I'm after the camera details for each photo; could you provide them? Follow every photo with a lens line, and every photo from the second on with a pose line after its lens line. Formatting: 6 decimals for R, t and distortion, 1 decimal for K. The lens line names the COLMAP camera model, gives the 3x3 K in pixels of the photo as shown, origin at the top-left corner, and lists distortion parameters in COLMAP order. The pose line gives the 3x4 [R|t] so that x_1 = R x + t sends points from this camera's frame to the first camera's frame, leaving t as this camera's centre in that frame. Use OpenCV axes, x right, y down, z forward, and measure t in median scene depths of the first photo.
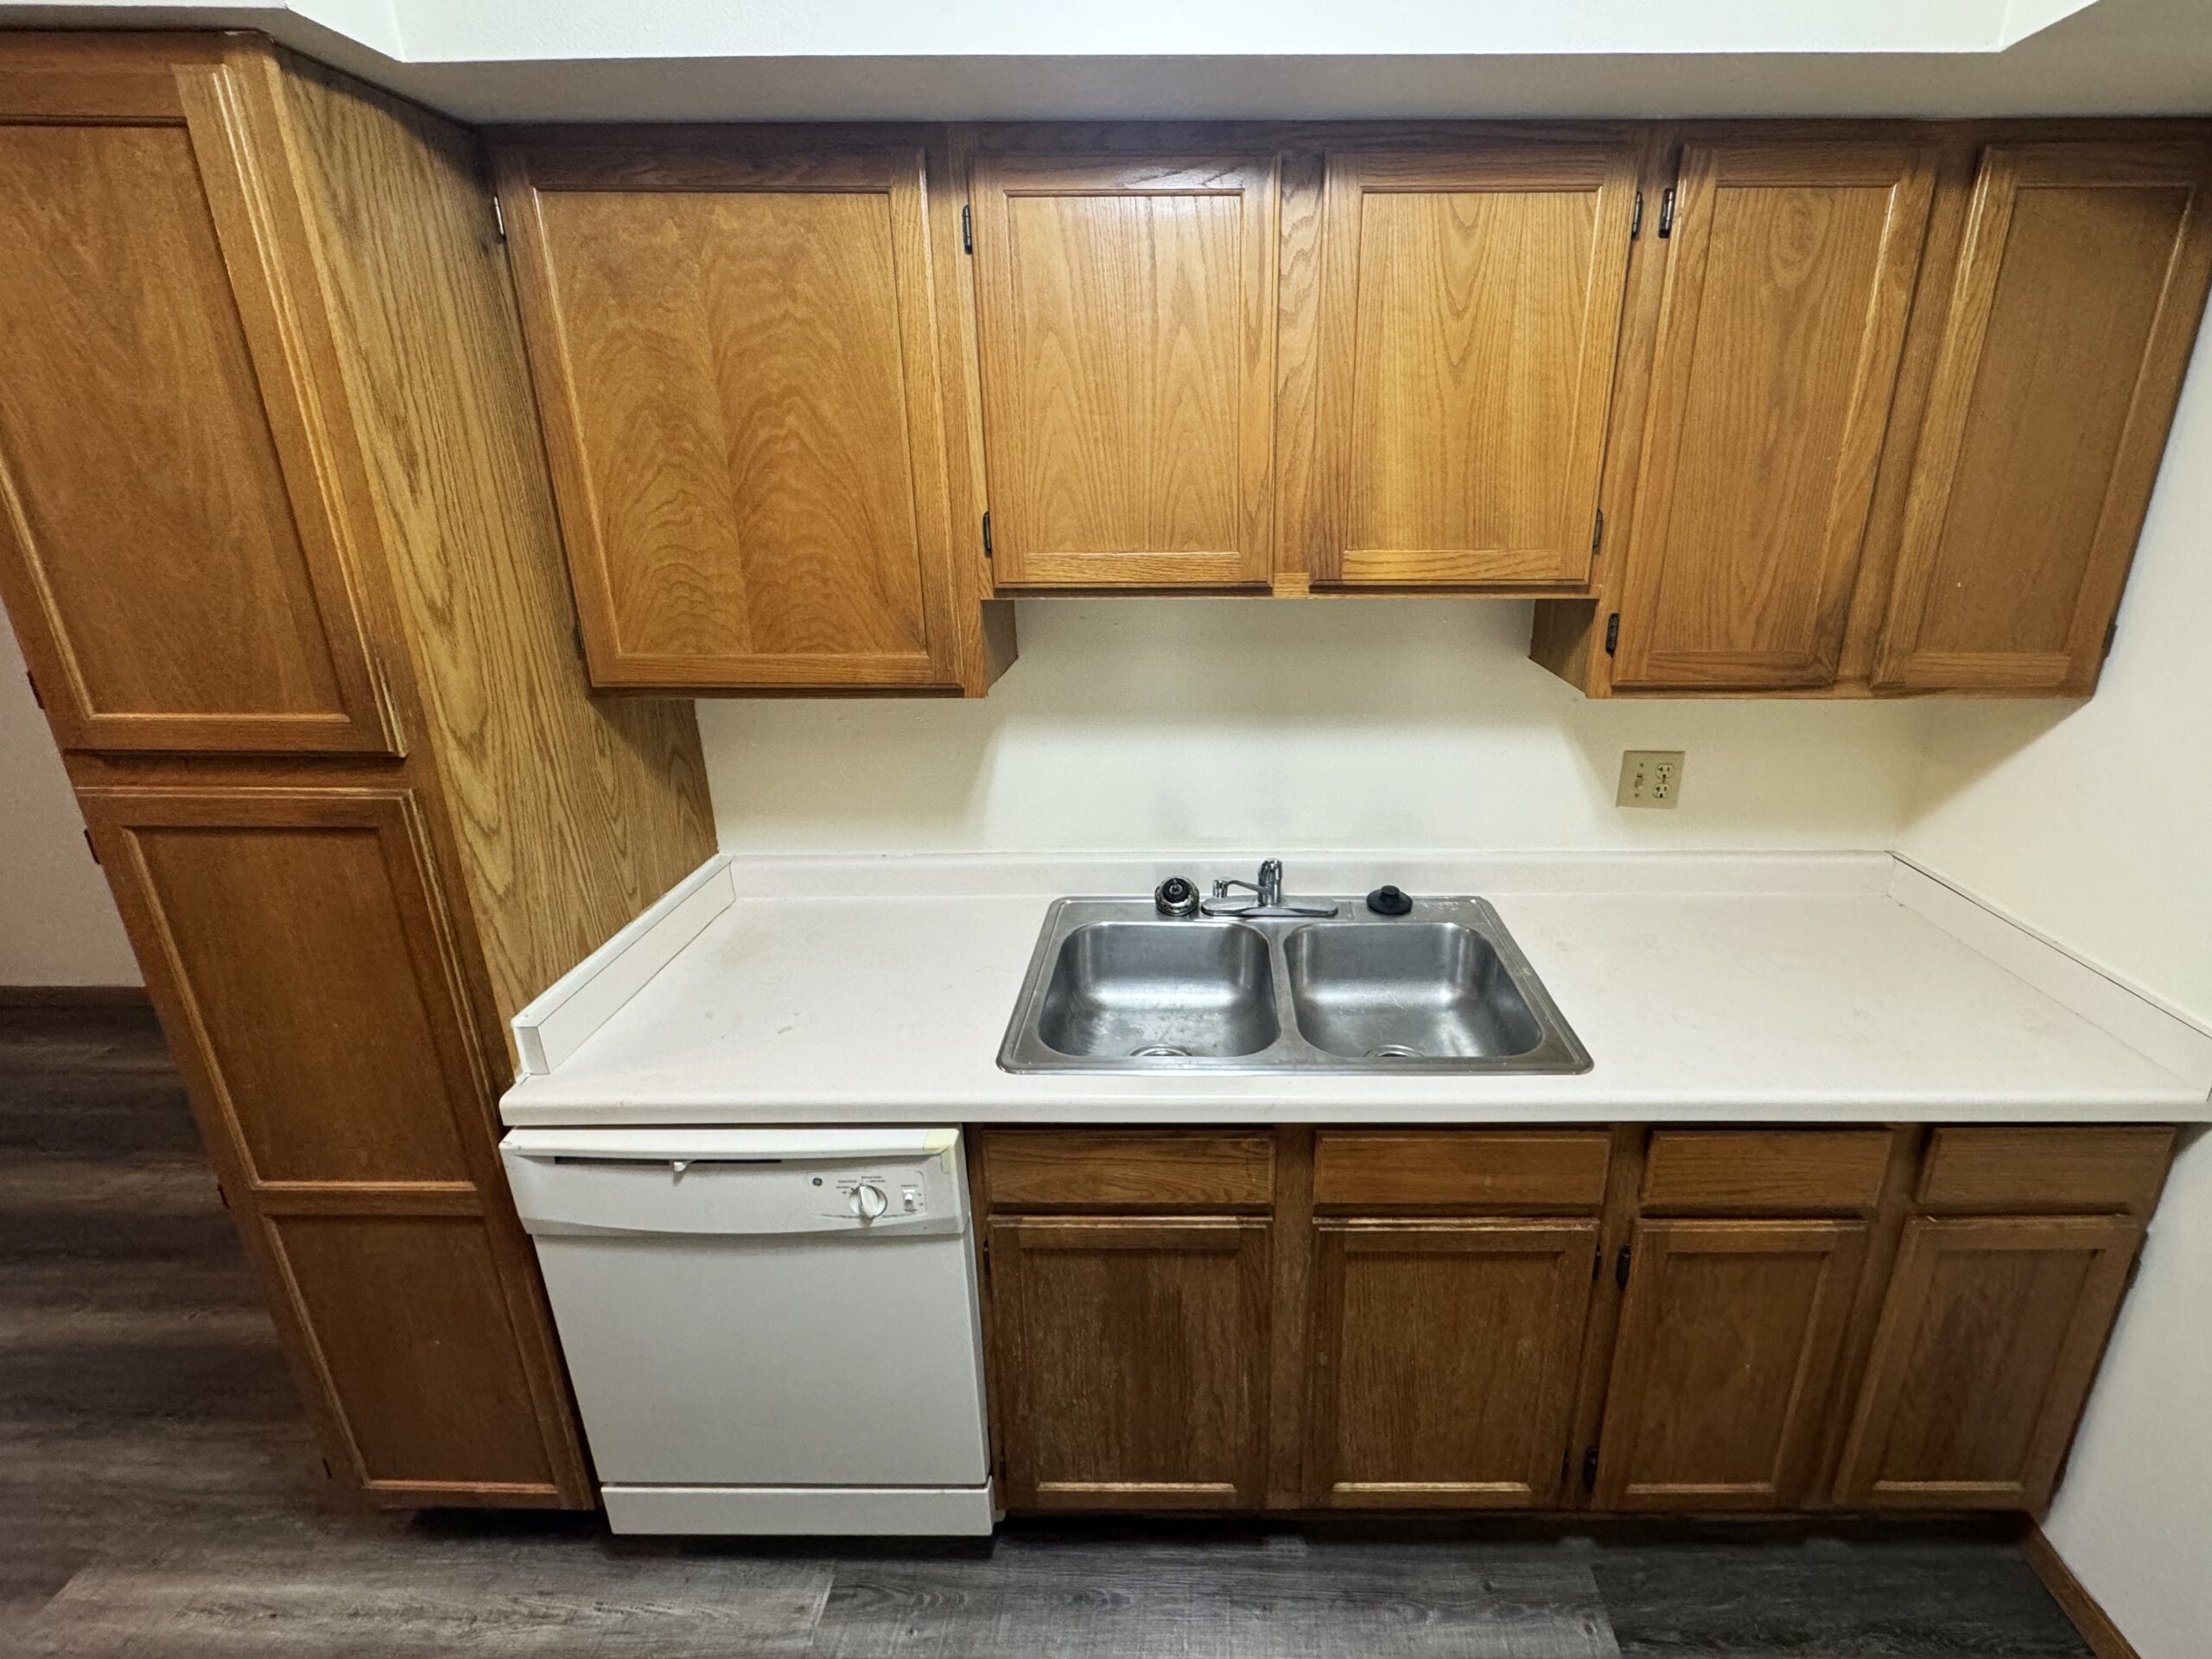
lens RADIAL K [[945.9, 0, 1199.8], [0, 945.9, 748.6], [0, 0, 1]] dist [-0.000281, -0.000146]
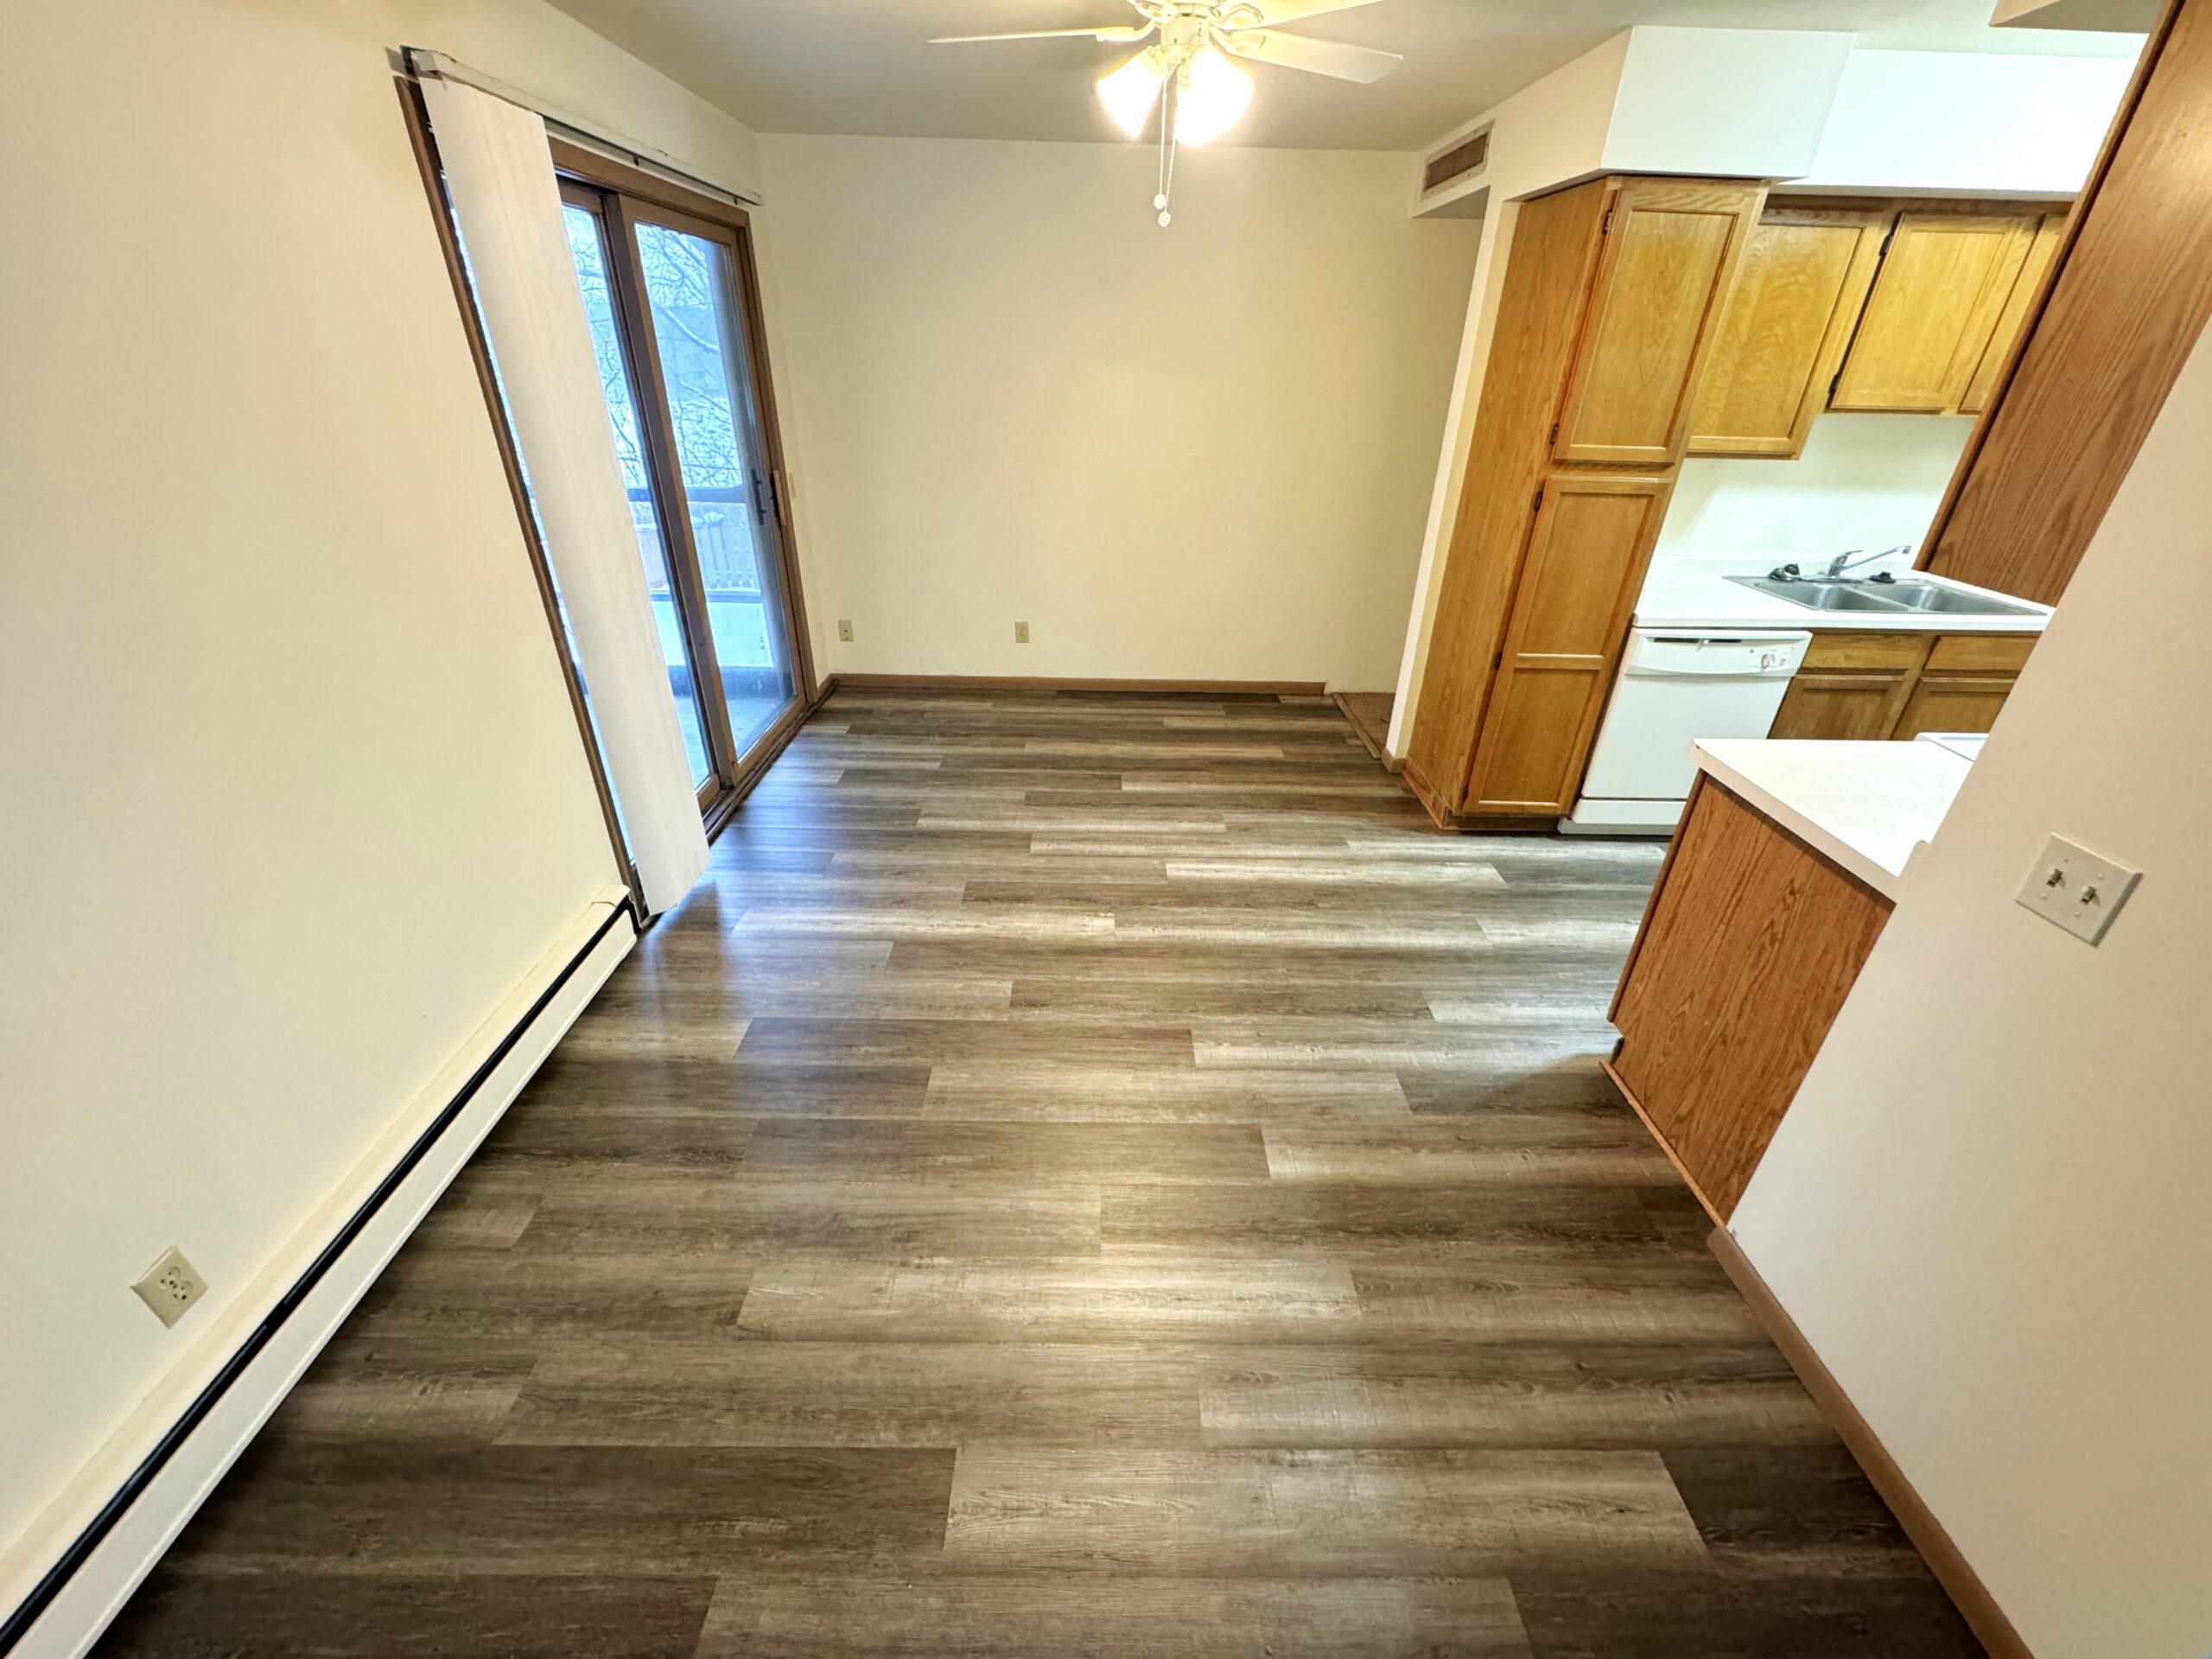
lens RADIAL K [[908.9, 0, 1106.0], [0, 908.9, 829.5], [0, 0, 1]] dist [0.000664, -0.000225]
pose [[0.999614, 0.013469, 0.024310, -2.102318], [-0.018132, 0.978972, 0.203186, 0.437957], [-0.021062, -0.203548, 0.978838, -1.413834]]
